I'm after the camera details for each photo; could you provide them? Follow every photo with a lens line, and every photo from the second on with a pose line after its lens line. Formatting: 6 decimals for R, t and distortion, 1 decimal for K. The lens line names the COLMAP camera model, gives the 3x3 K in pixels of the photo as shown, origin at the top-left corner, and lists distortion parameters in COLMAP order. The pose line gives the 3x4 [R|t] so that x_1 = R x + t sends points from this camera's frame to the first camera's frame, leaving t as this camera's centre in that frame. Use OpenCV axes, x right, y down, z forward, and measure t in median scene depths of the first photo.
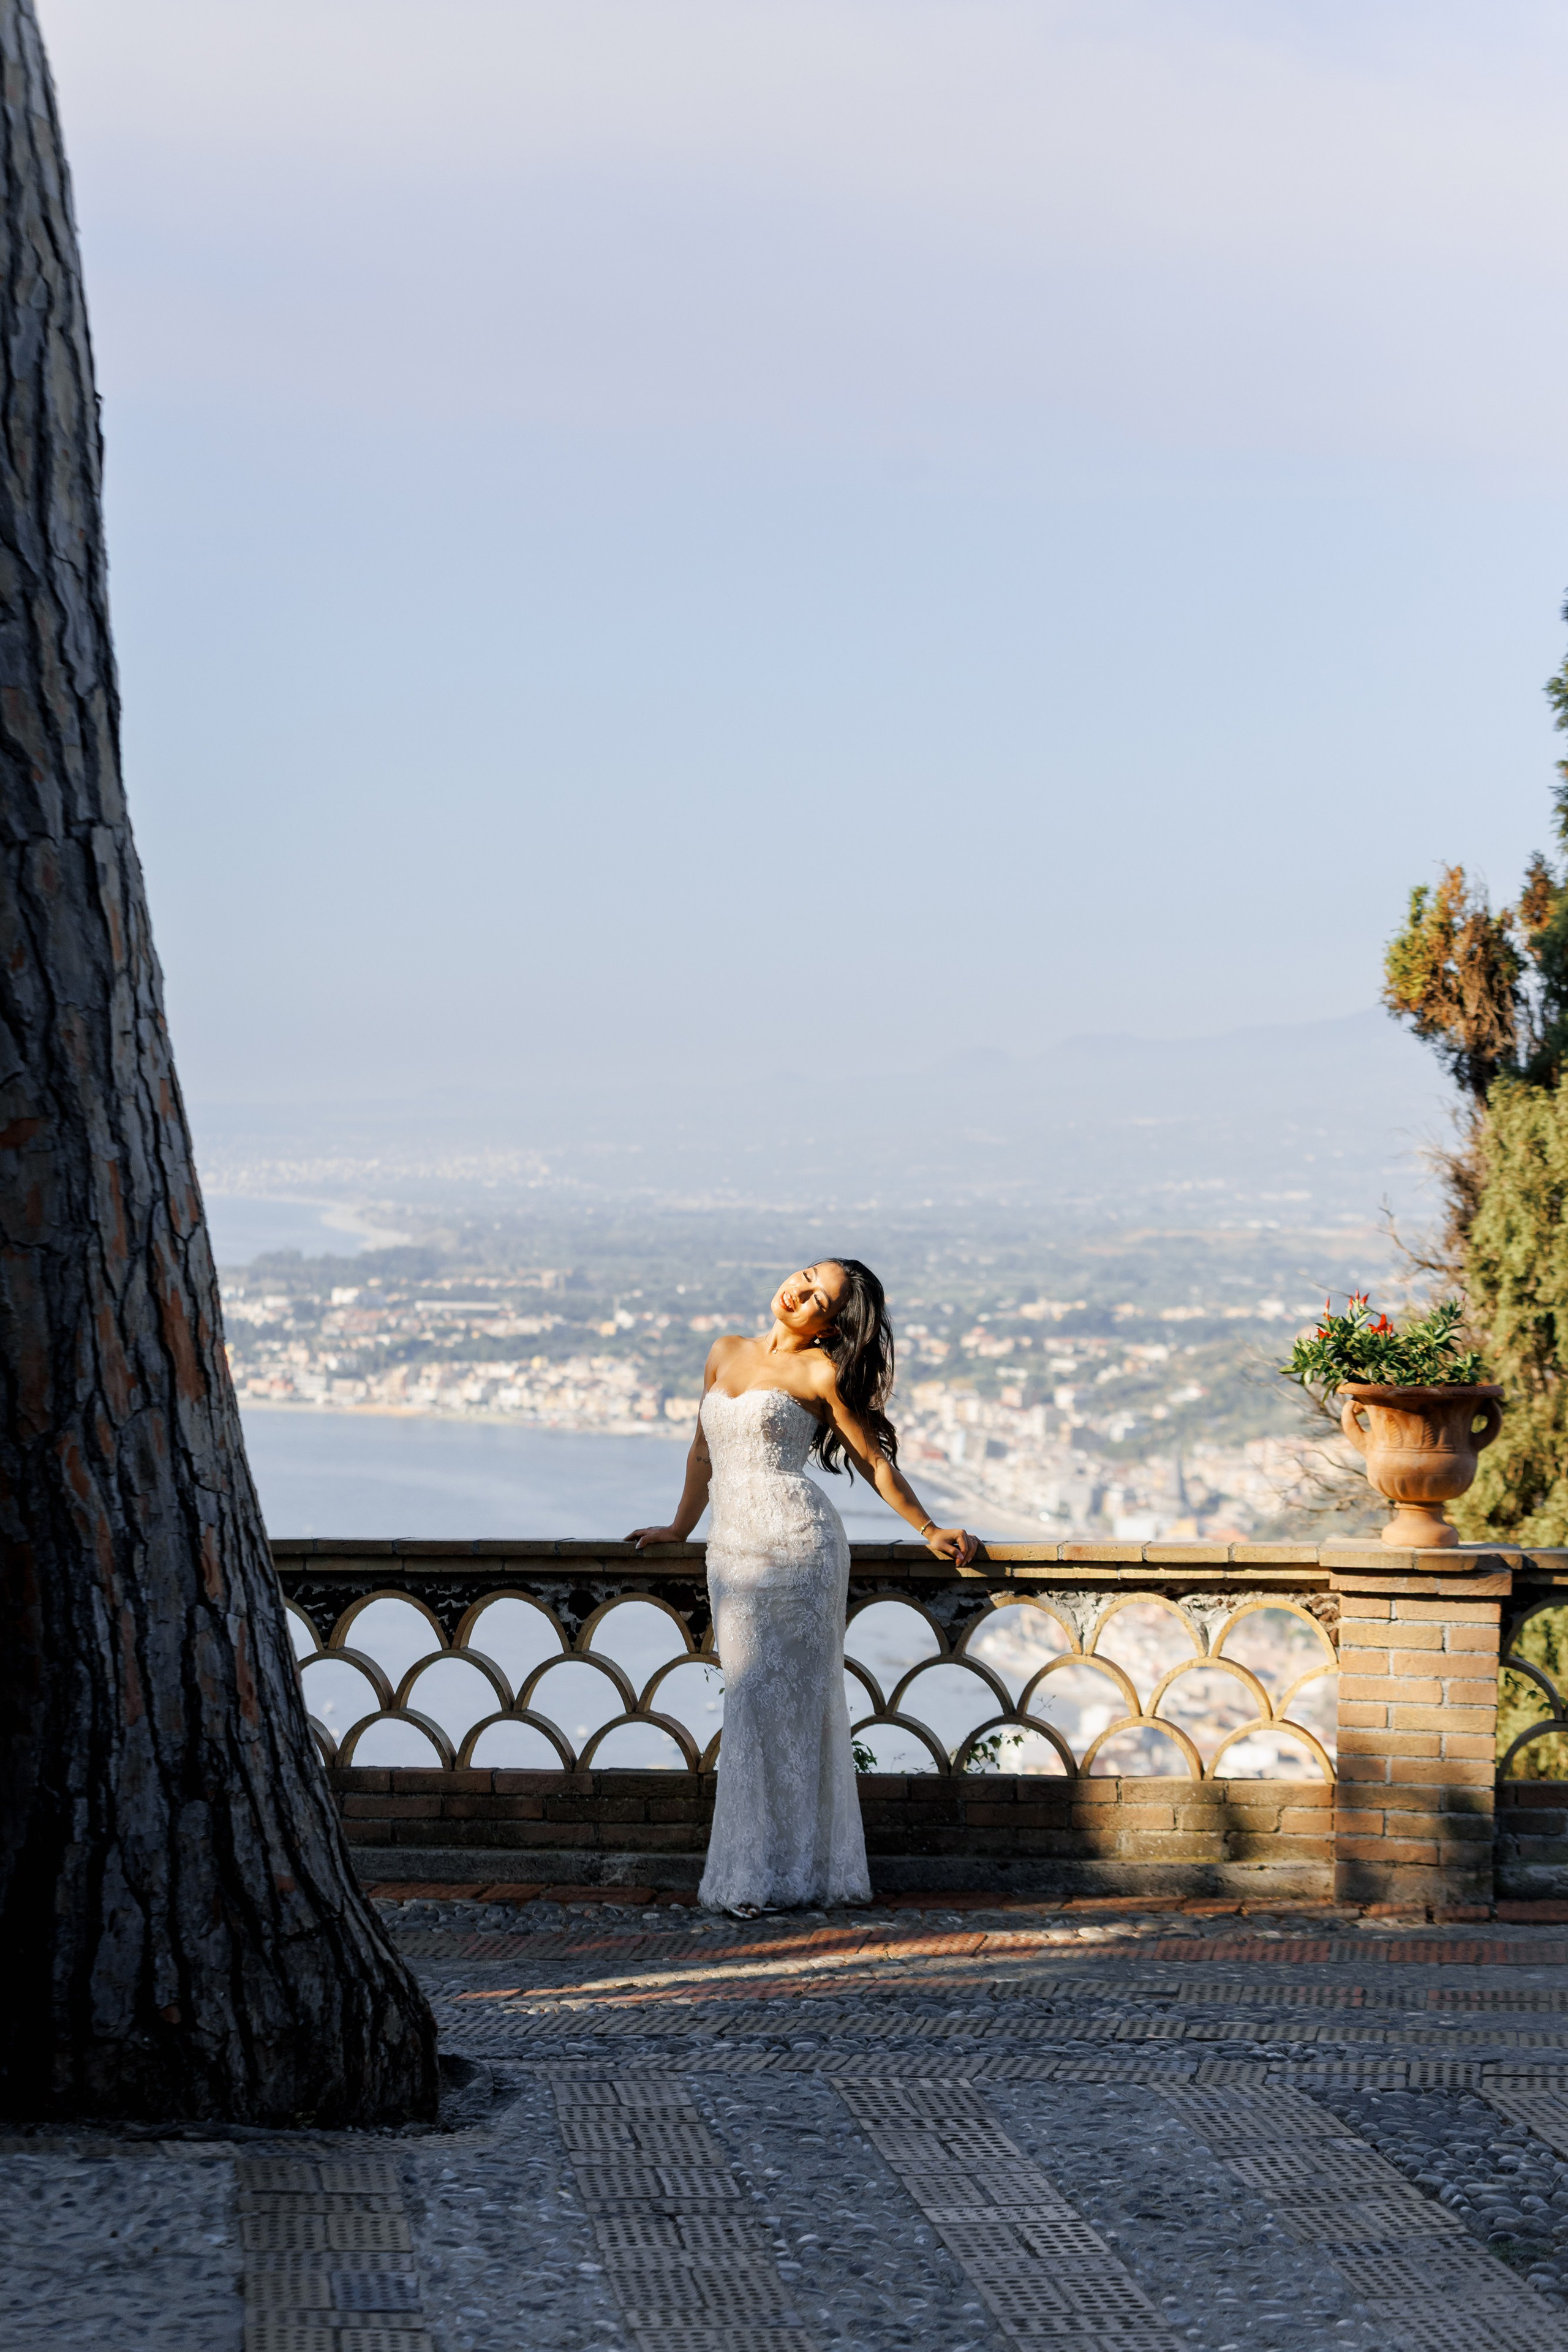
lens RADIAL K [[5376.7, 0, 716.2], [0, 5376.7, 1143.8], [0, 0, 1]] dist [0.010179, 0.000000]
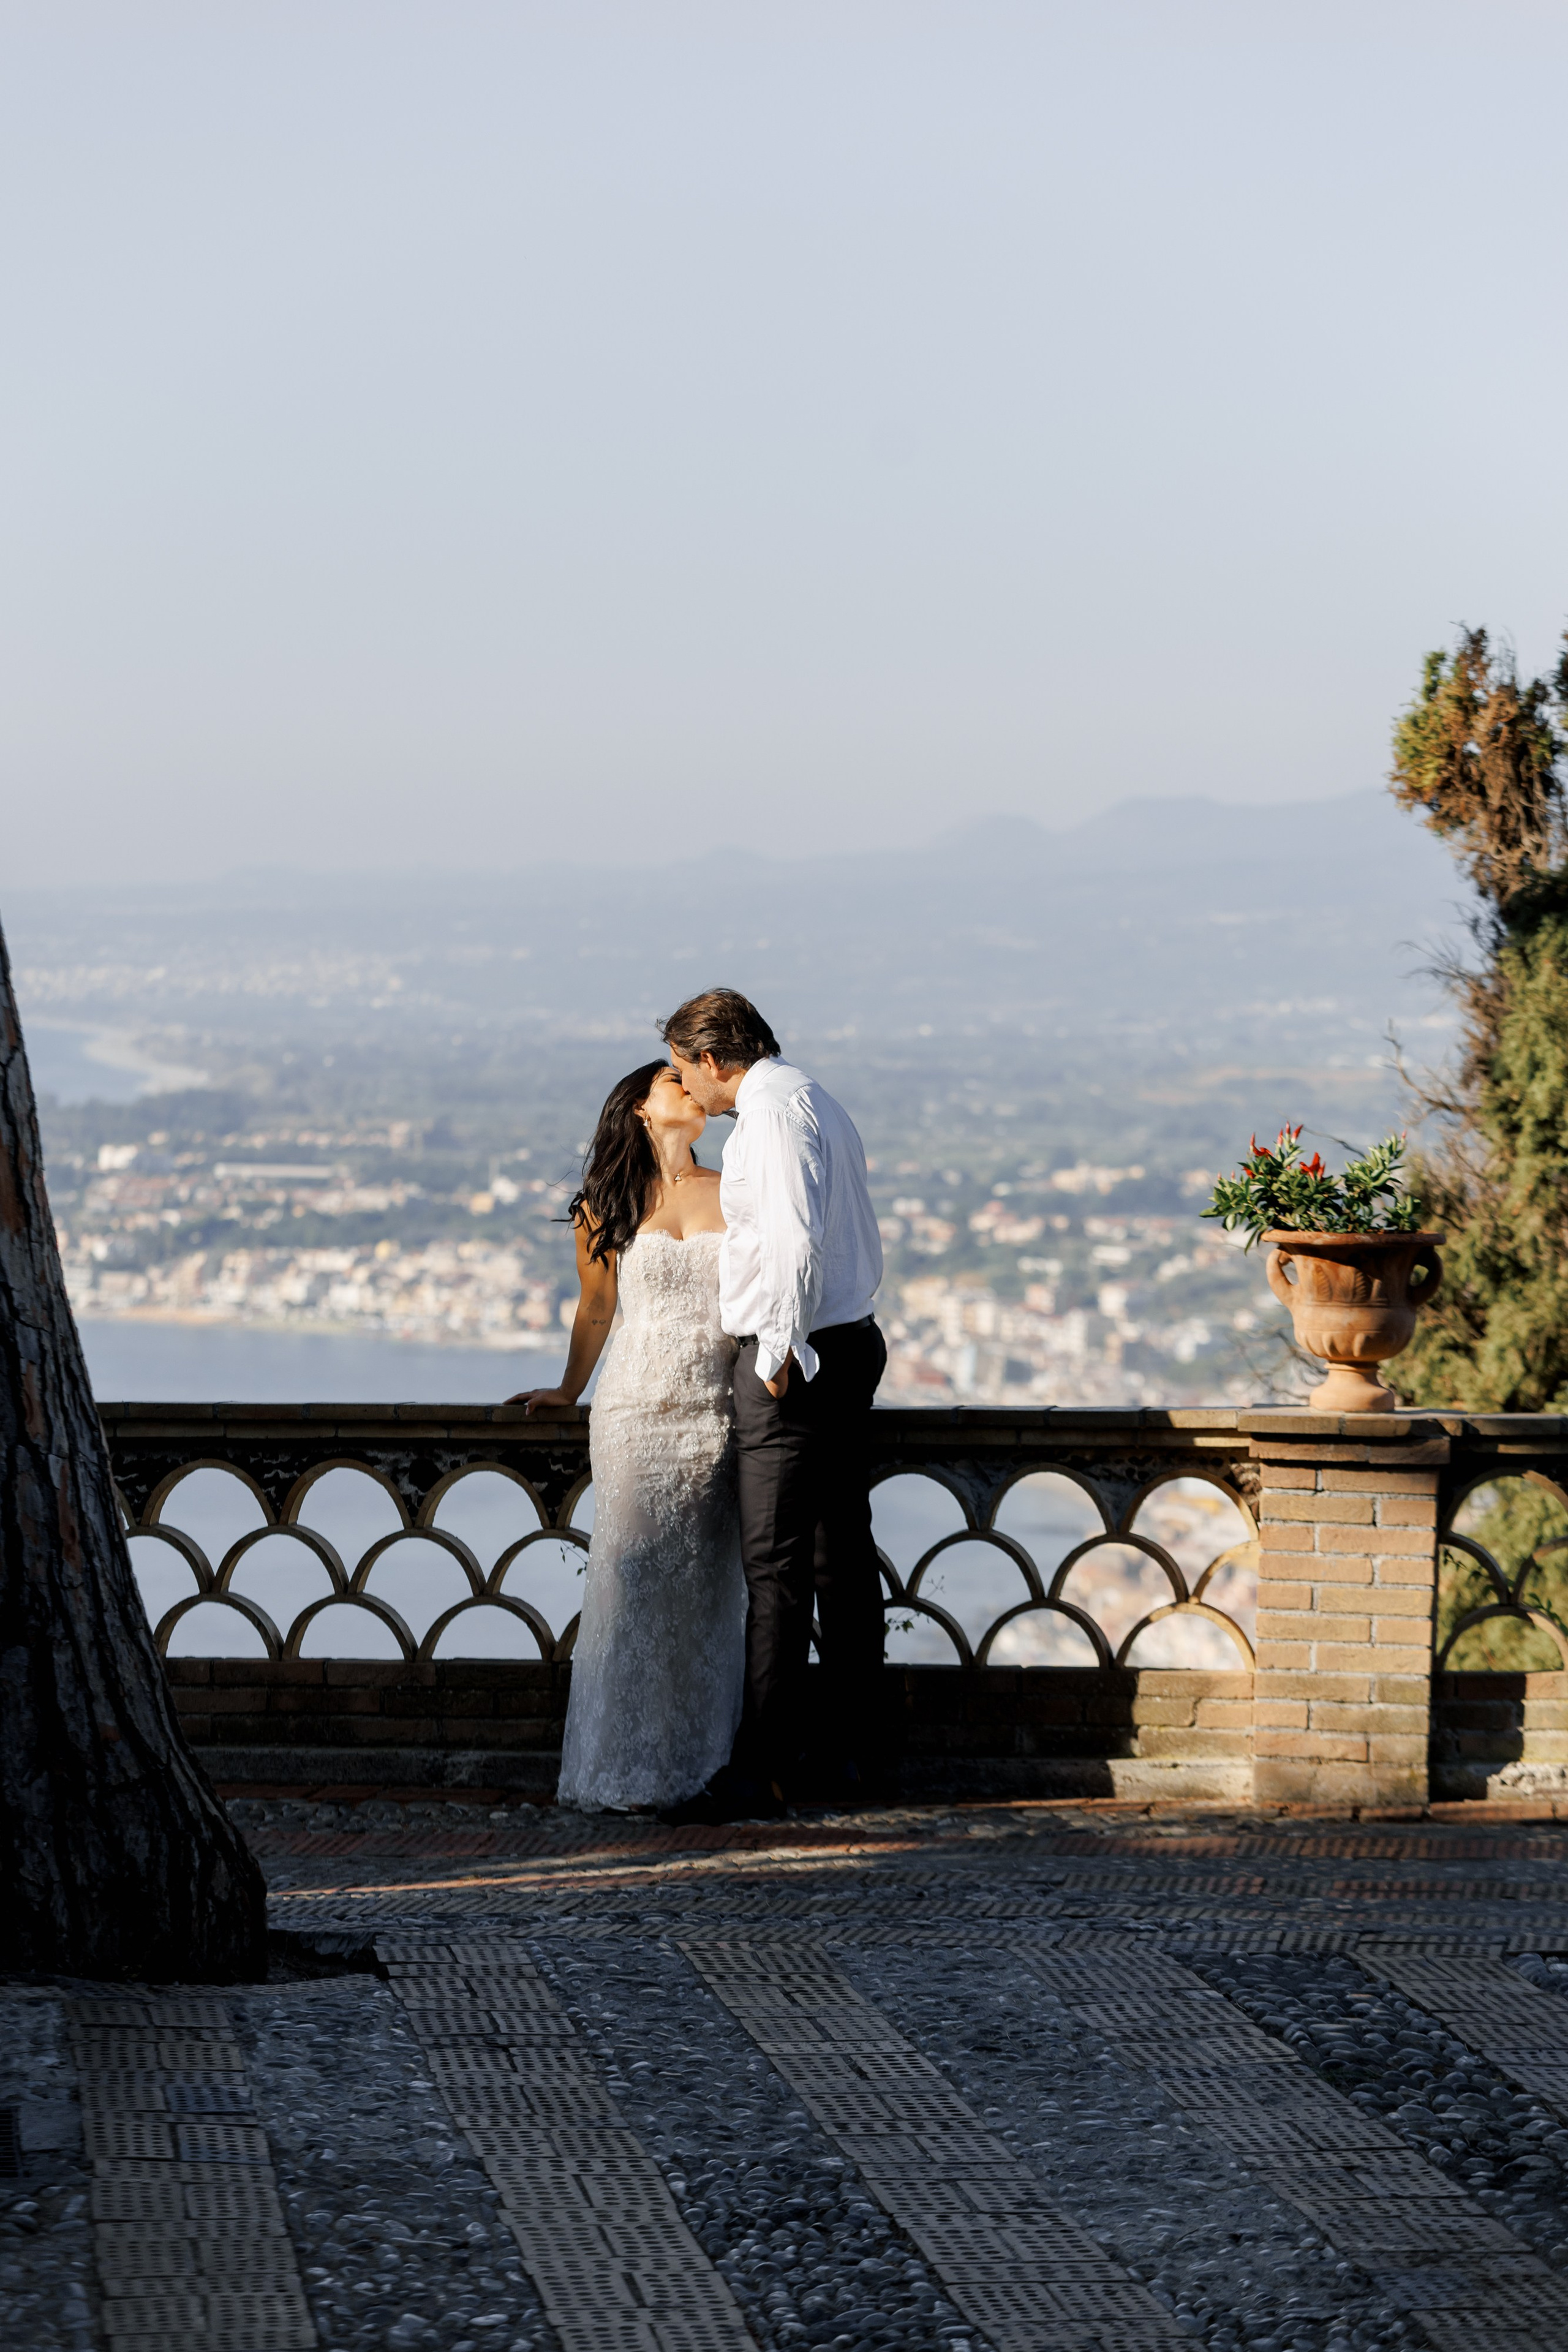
lens RADIAL K [[7494.3, 0, 720.1], [0, 7494.3, 1163.5], [0, 0, 1]] dist [0.187246, 0.000000]
pose [[0.999931, 0.002638, 0.011489, 0.010009], [-0.002968, 0.999580, 0.028816, -0.002688], [-0.011408, -0.028848, 0.999519, -0.253794]]
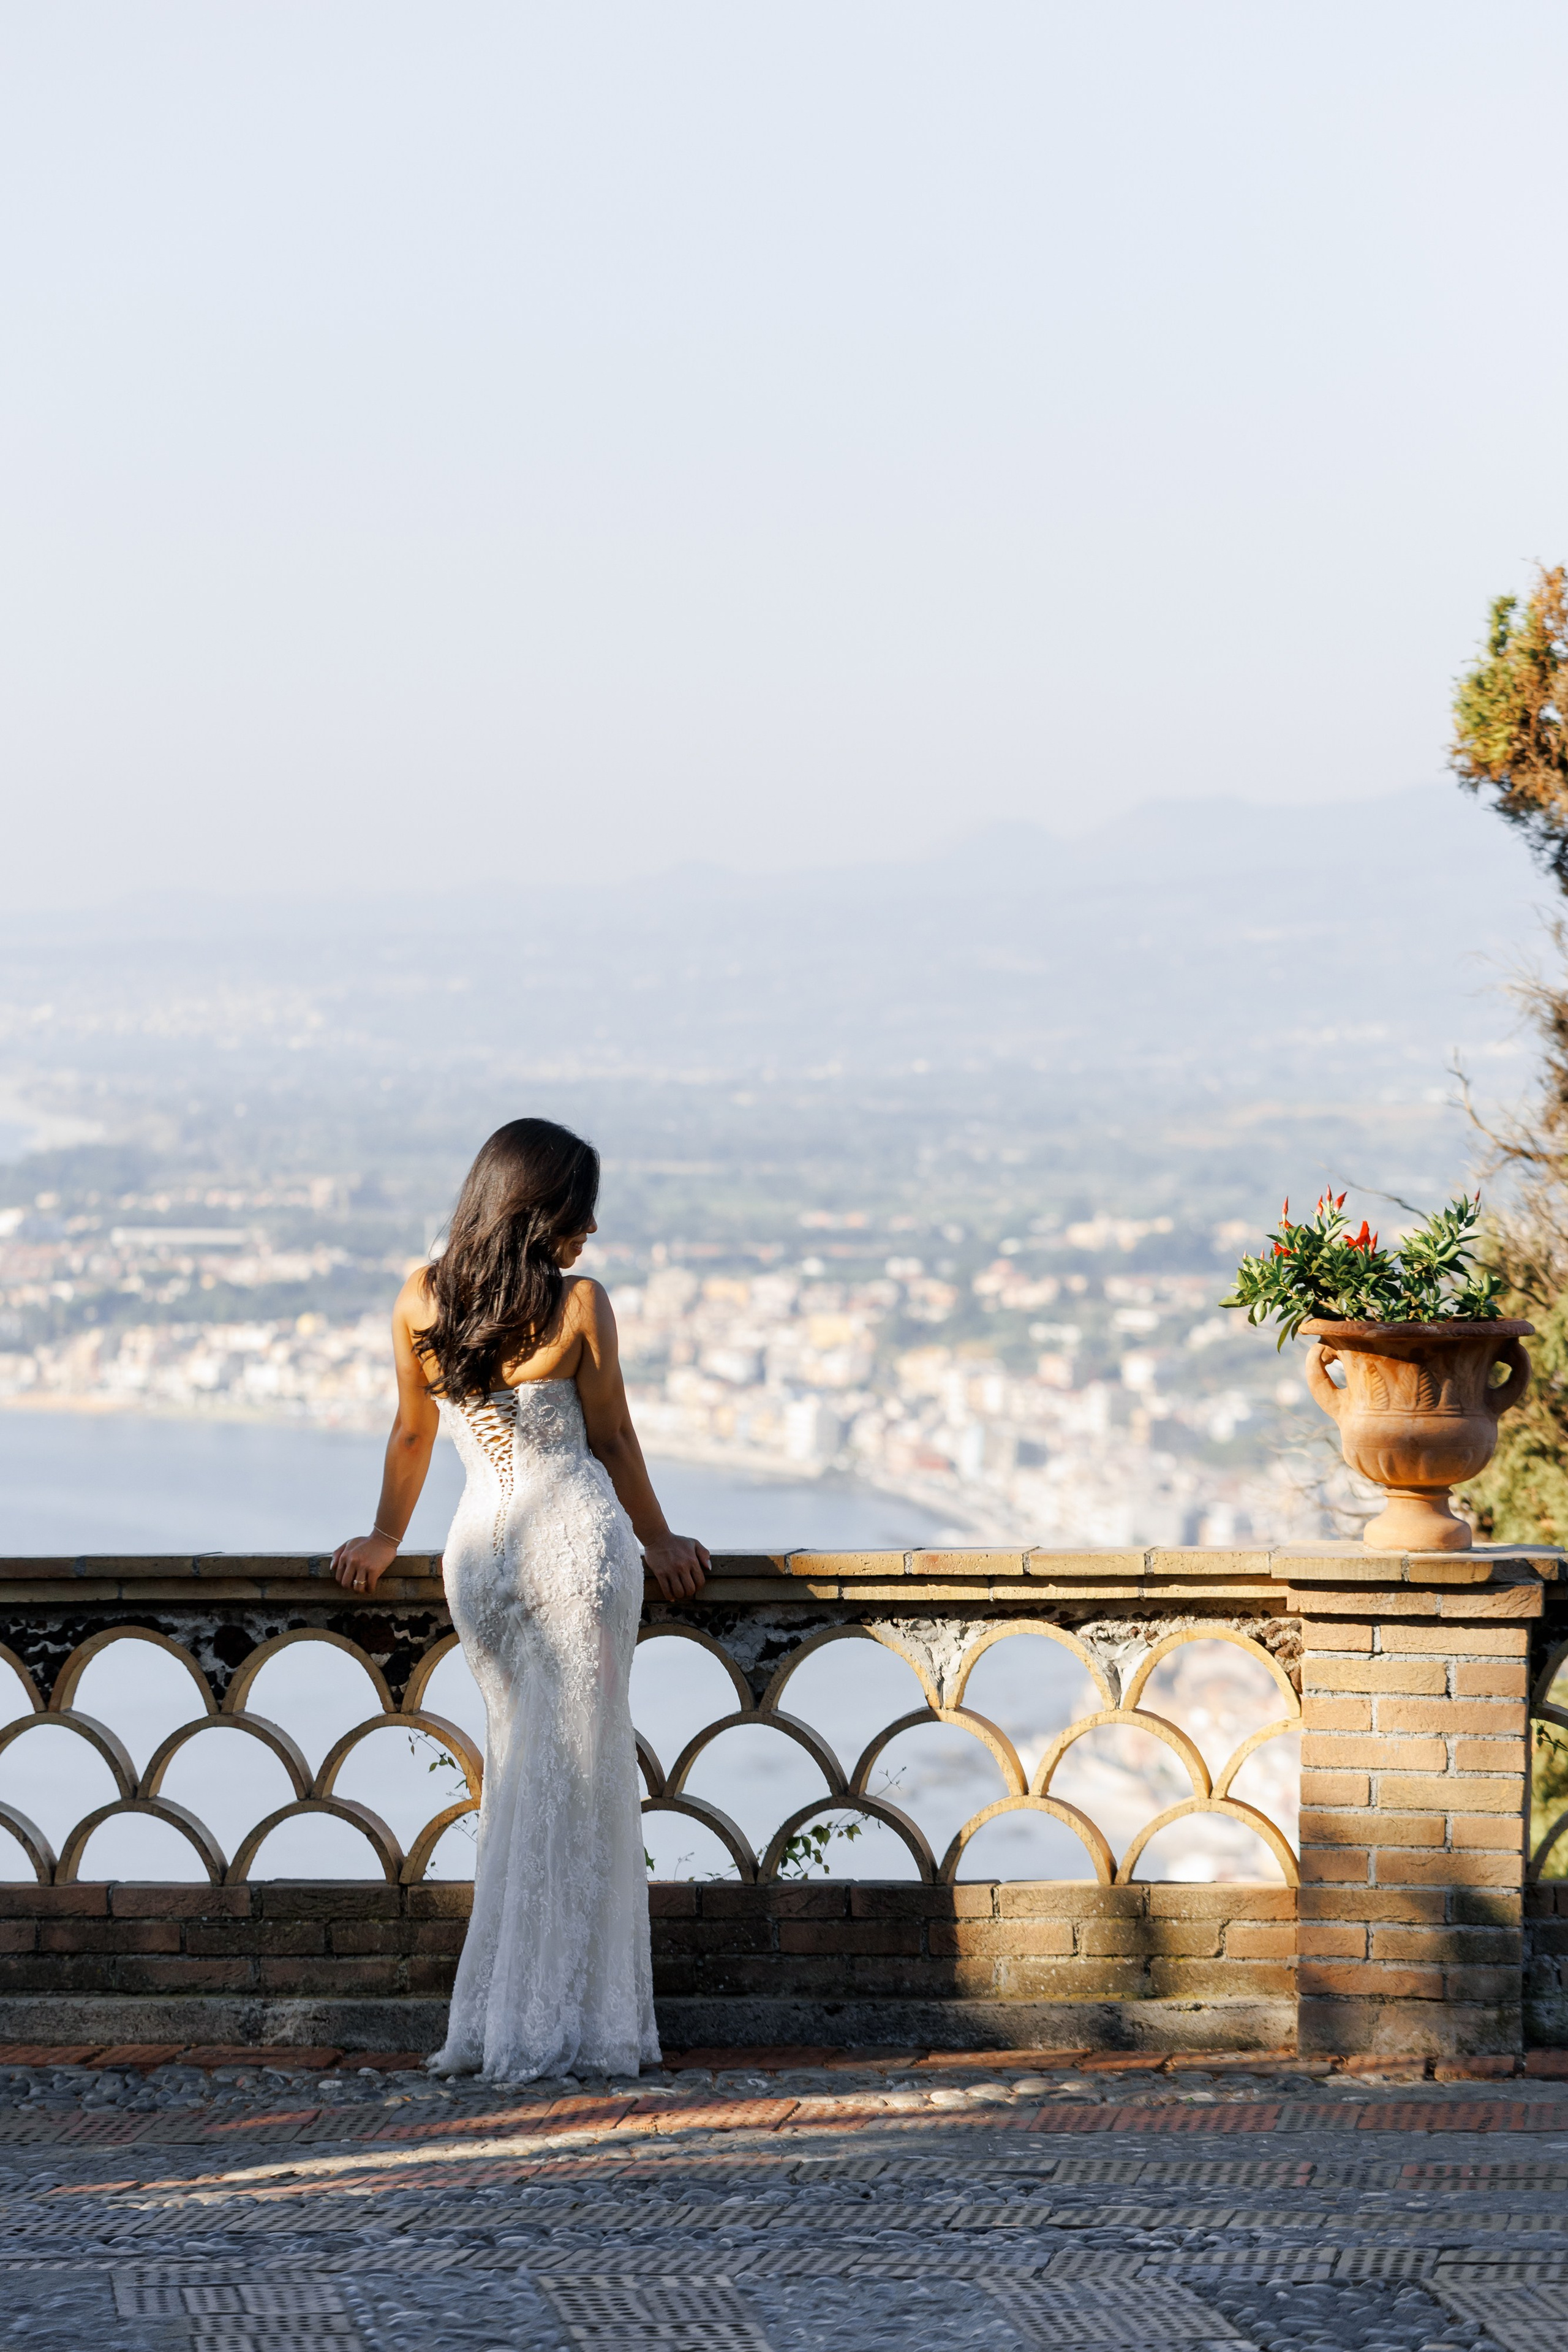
lens RADIAL K [[8515.6, 0, 718.1], [0, 8515.6, 1016.7], [0, 0, 1]] dist [0.073457, 0.000000]
pose [[0.999840, -0.009921, 0.014907, 0.022761], [0.009848, 0.999939, 0.004950, -0.001514], [-0.014955, -0.004802, 0.999877, -0.115407]]
